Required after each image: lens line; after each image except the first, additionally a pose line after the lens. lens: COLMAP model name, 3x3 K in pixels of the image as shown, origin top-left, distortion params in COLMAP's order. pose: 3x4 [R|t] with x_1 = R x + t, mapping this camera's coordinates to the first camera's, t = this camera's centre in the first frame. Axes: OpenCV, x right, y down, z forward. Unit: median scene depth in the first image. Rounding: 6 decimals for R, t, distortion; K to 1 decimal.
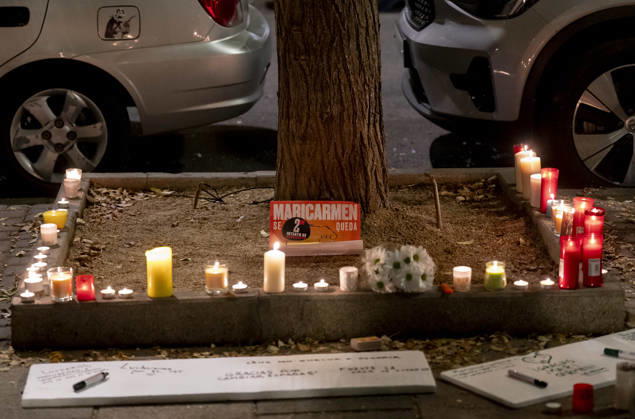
lens RADIAL K [[2218.1, 0, 317.5], [0, 2218.1, 209.5], [0, 0, 1]] dist [0.049228, 0.077519]
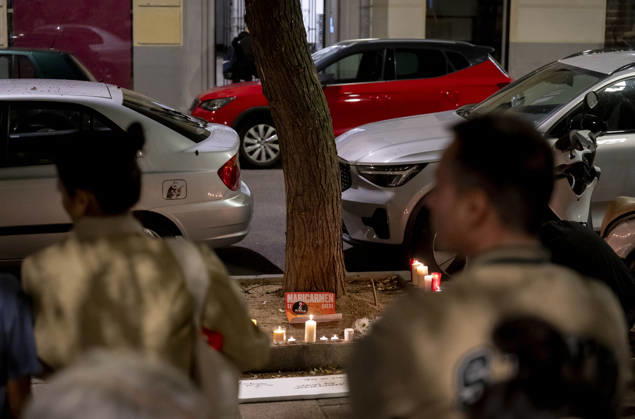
lens RADIAL K [[2218.1, 0, 317.5], [0, 2218.1, 209.5], [0, 0, 1]] dist [0.049228, 0.077519]
pose [[0.975865, -0.008133, 0.218222, -0.392031], [0.013496, 0.999642, -0.023094, -0.029617], [-0.217956, 0.025482, 0.975626, -0.777194]]
